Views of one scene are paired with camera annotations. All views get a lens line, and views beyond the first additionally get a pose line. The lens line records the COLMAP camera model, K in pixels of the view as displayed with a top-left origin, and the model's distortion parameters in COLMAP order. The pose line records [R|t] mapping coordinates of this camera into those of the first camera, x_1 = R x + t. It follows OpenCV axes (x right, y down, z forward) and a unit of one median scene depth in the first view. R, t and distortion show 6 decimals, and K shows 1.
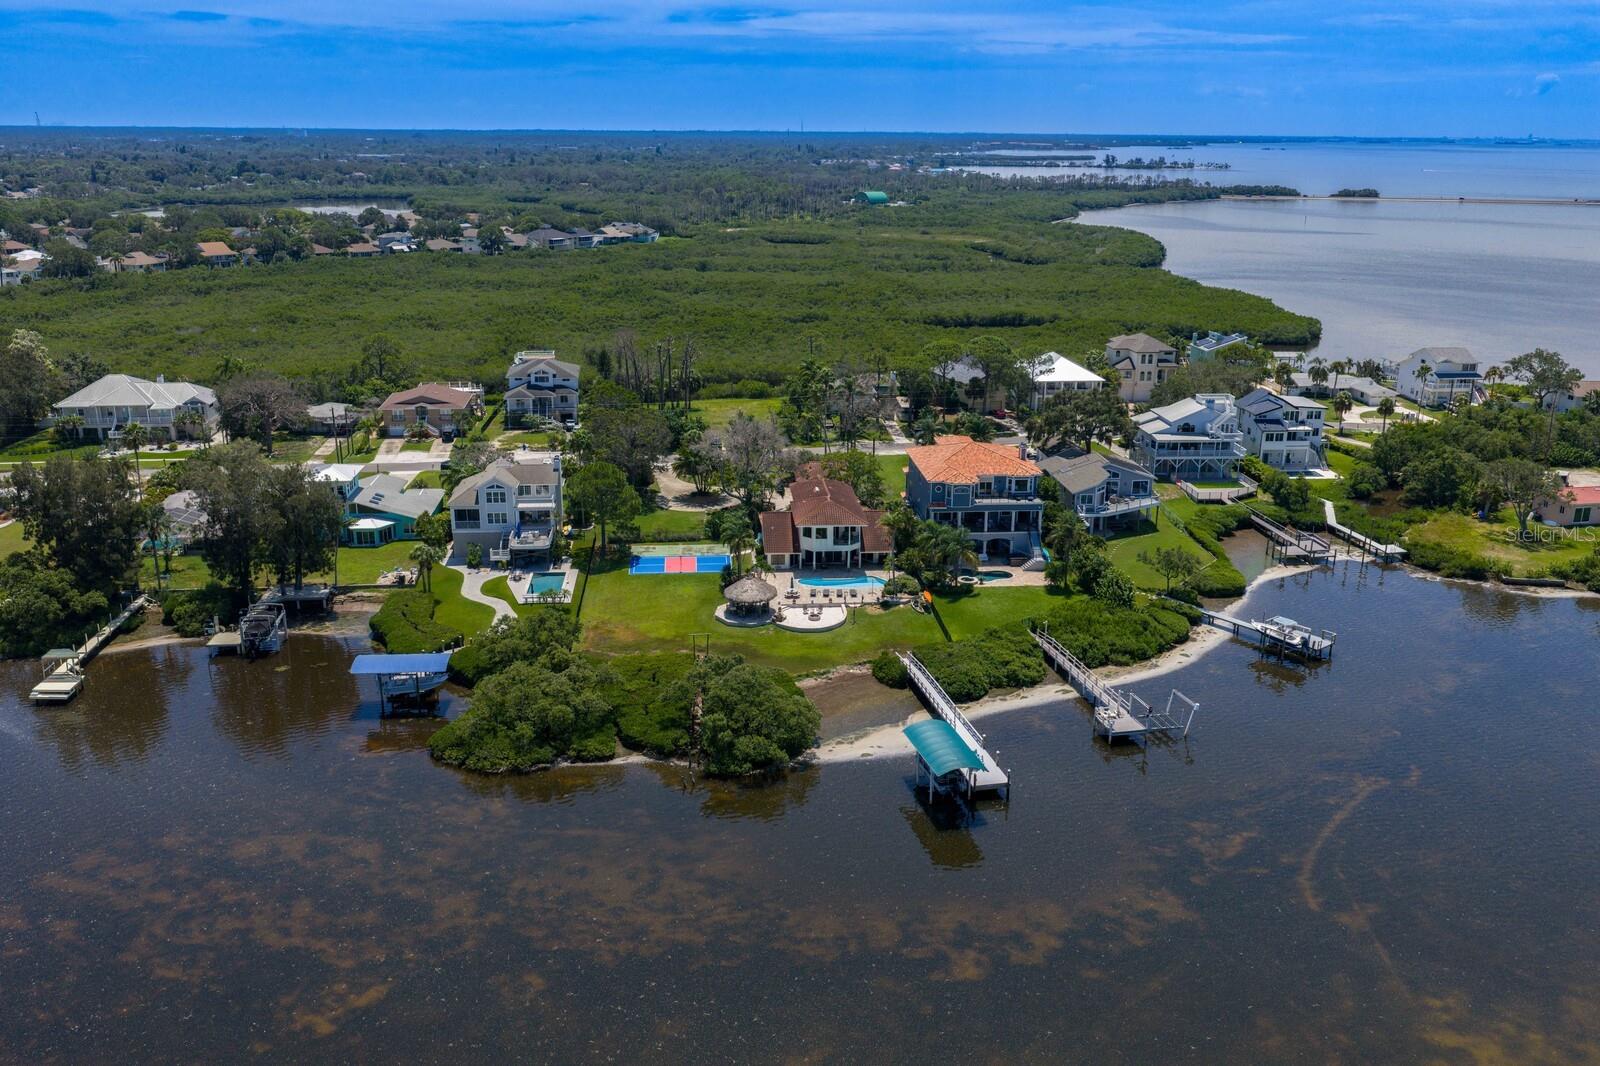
lens RADIAL K [[1326.4, 0, 805.0], [0, 1326.4, 541.4], [0, 0, 1]] dist [0.010140, -0.016012]
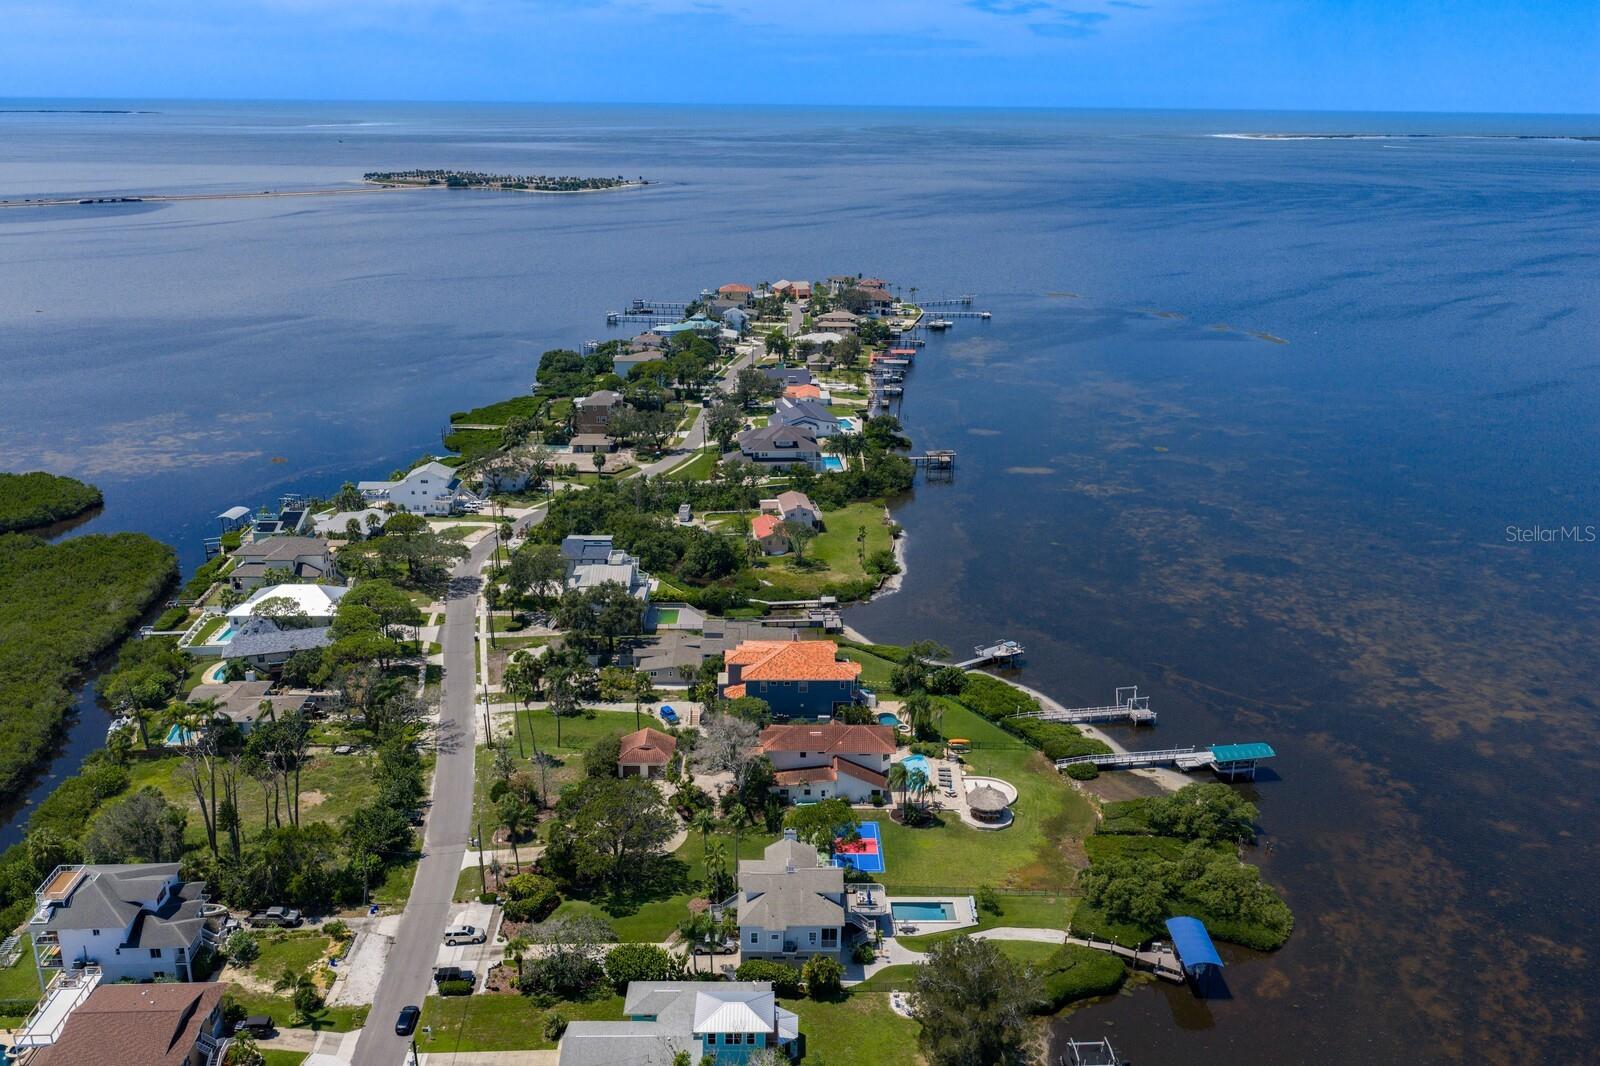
lens RADIAL K [[1326.4, 0, 805.0], [0, 1326.4, 541.4], [0, 0, 1]] dist [0.010140, -0.016012]
pose [[0.066584, -0.324103, 0.943676, -0.957630], [0.285393, 0.912447, 0.293241, -0.497362], [-0.956095, 0.249793, 0.153251, 0.749077]]
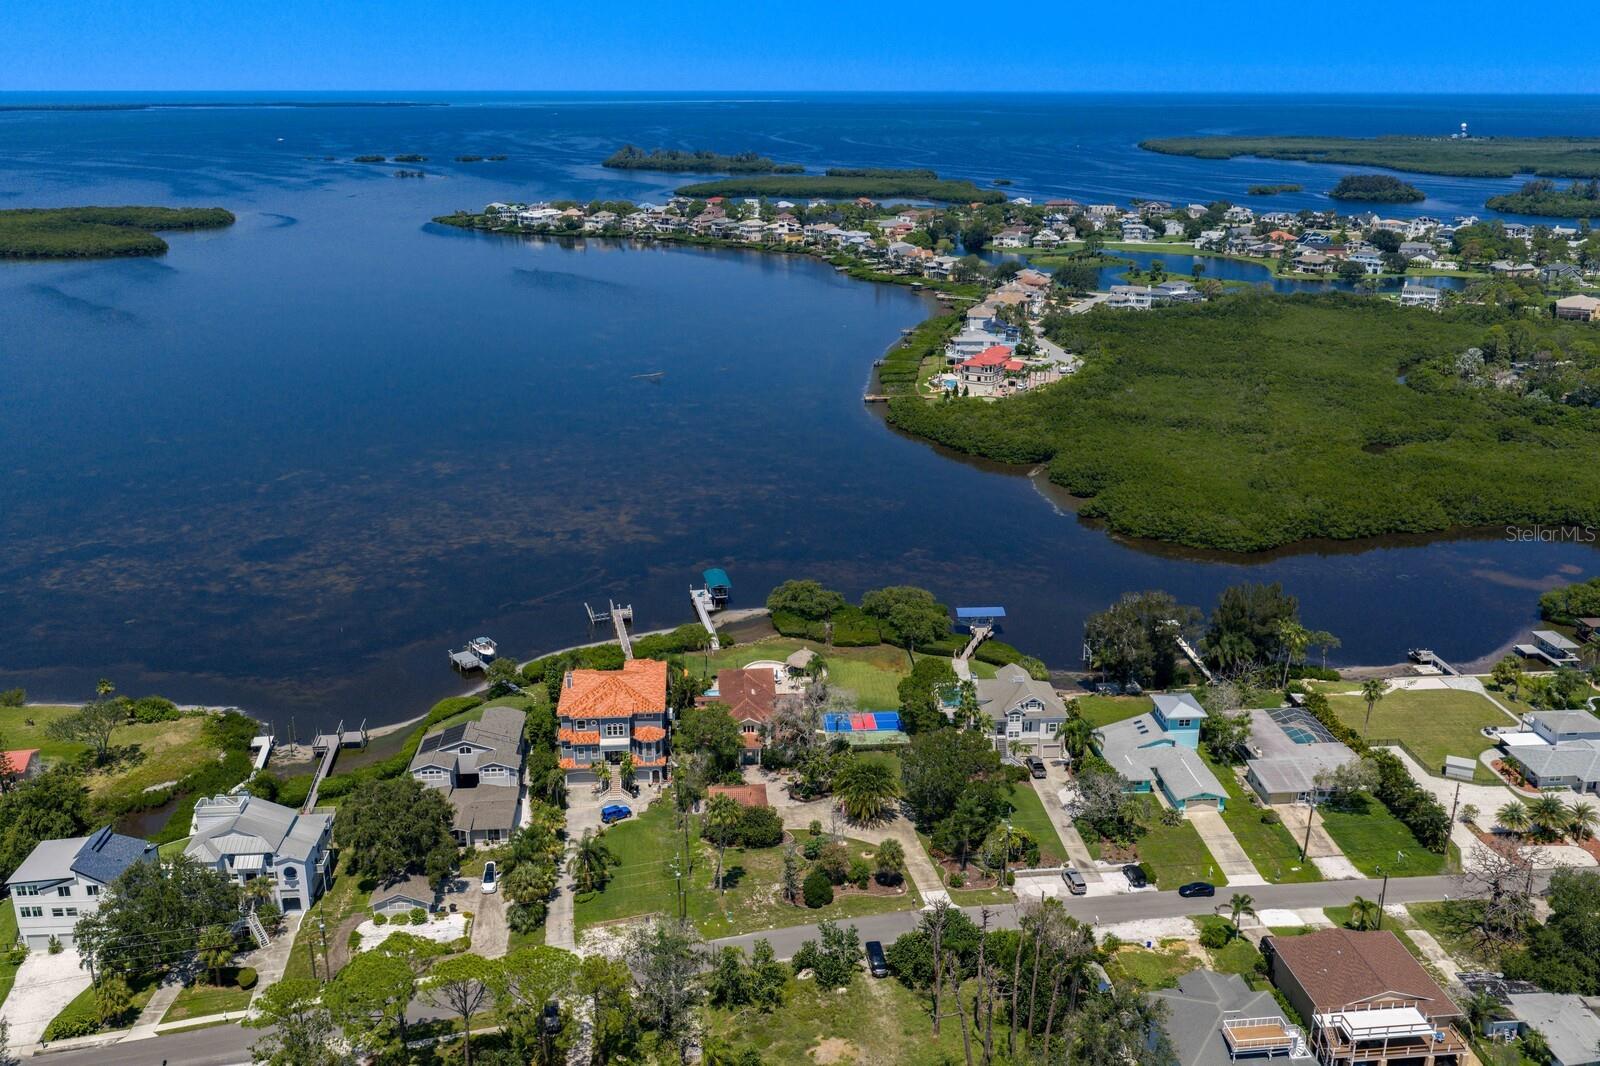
lens RADIAL K [[1365.6, 0, 800.0], [0, 1365.6, 533.0], [0, 0, 1]] dist [0.023254, -0.049021]
pose [[-0.999884, -0.012075, 0.009256, -0.039636], [-0.004484, 0.815205, 0.579155, -0.815628], [-0.014539, 0.579046, -0.815165, 1.808342]]
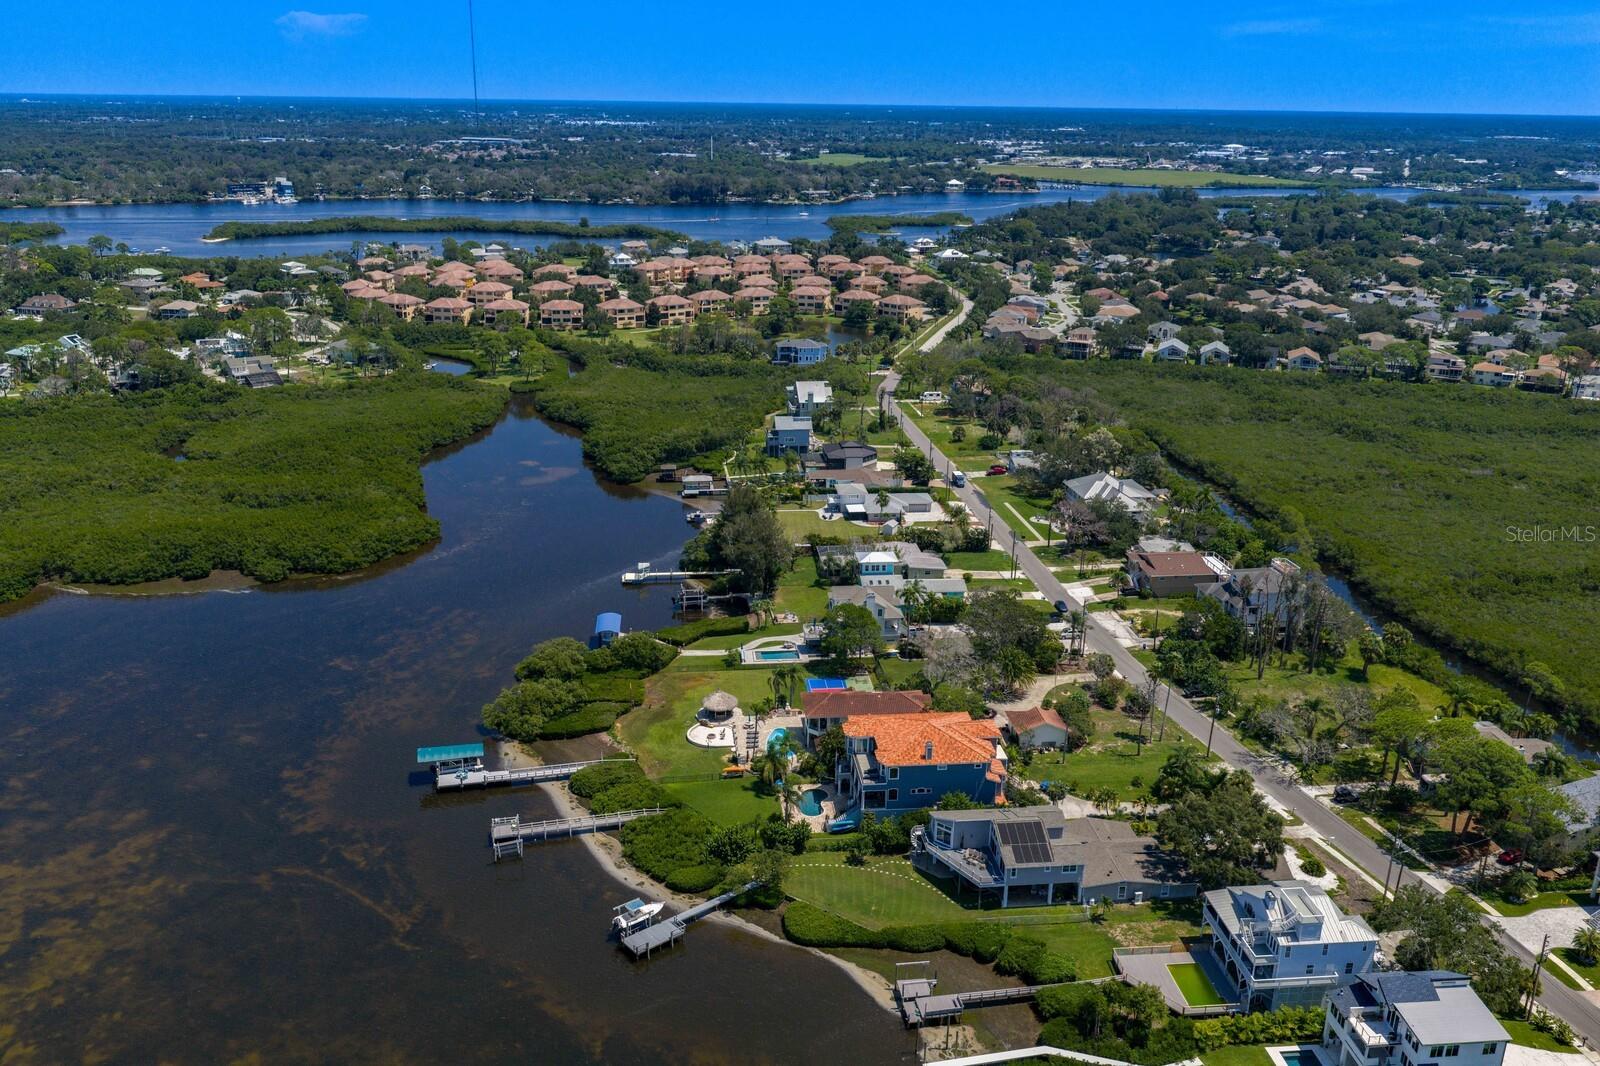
lens RADIAL K [[1326.4, 0, 805.0], [0, 1326.4, 541.4], [0, 0, 1]] dist [0.010140, -0.016012]
pose [[0.018924, 0.310837, -0.950275, 1.058566], [-0.309009, 0.905731, 0.290113, -0.470185], [0.950871, 0.288153, 0.113191, 0.718768]]
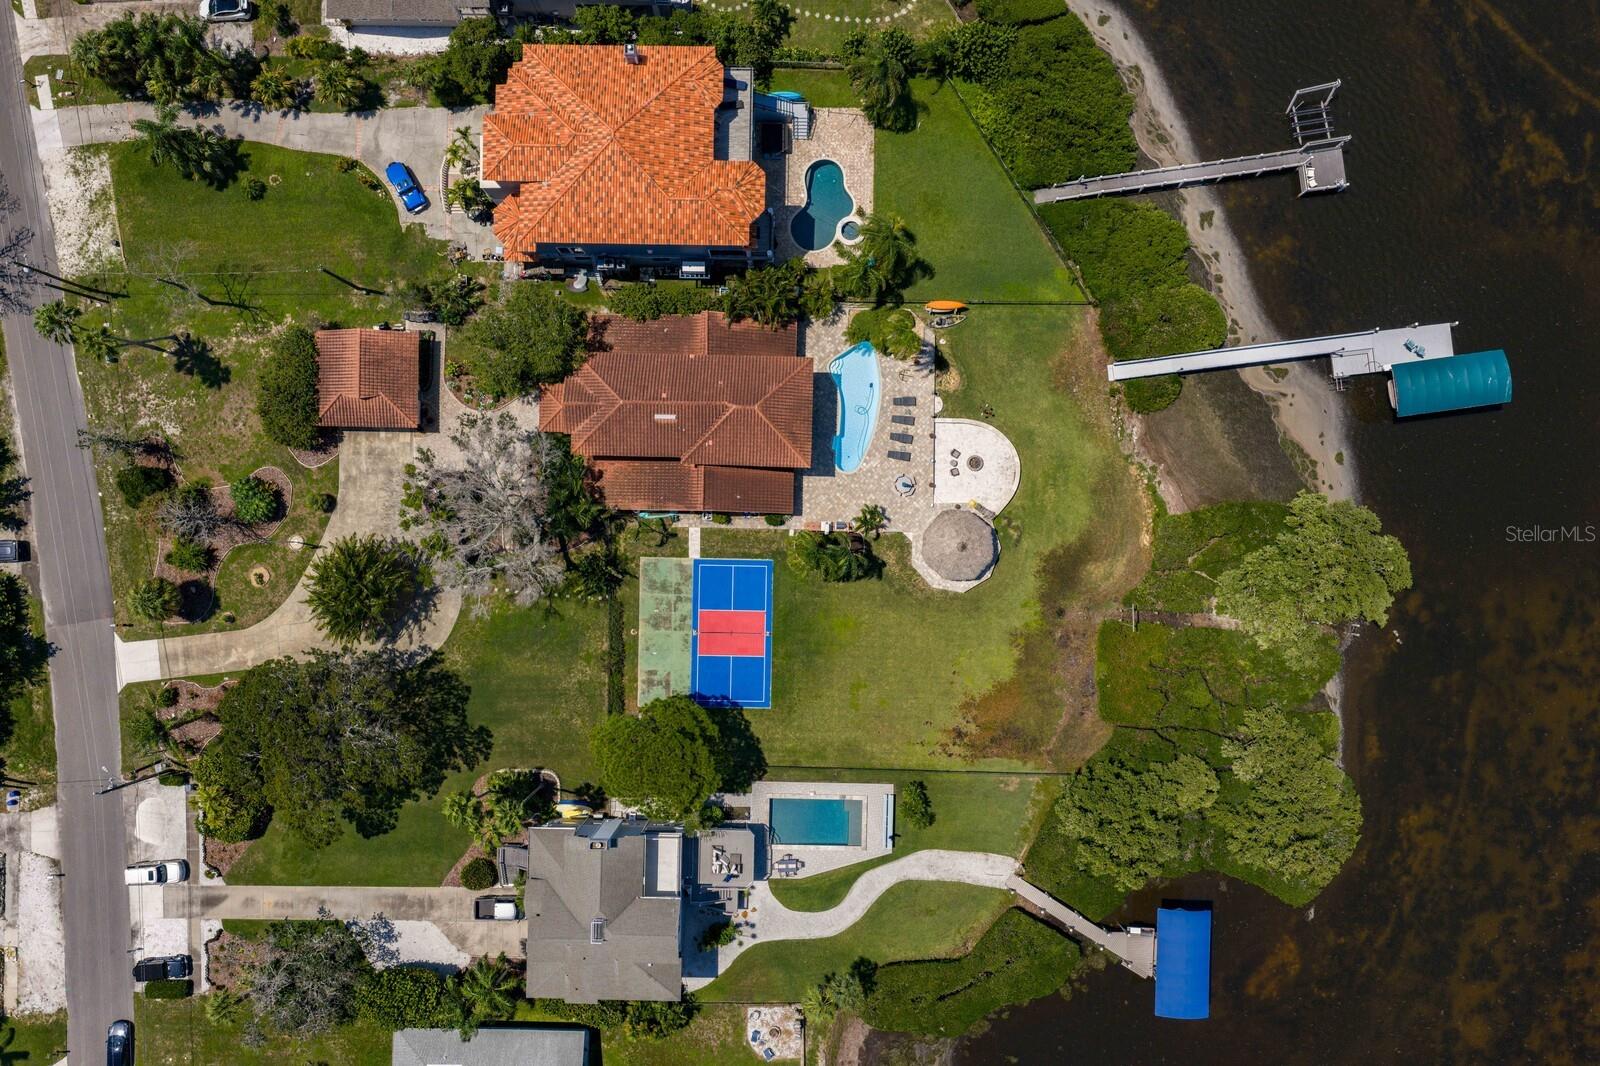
lens RADIAL K [[1326.4, 0, 805.0], [0, 1326.4, 541.4], [0, 0, 1]] dist [0.010140, -0.016012]
pose [[0.103467, -0.994630, 0.002503, -0.040815], [0.295806, 0.033174, 0.954672, -0.573742], [-0.949628, -0.098037, 0.297650, 0.707402]]
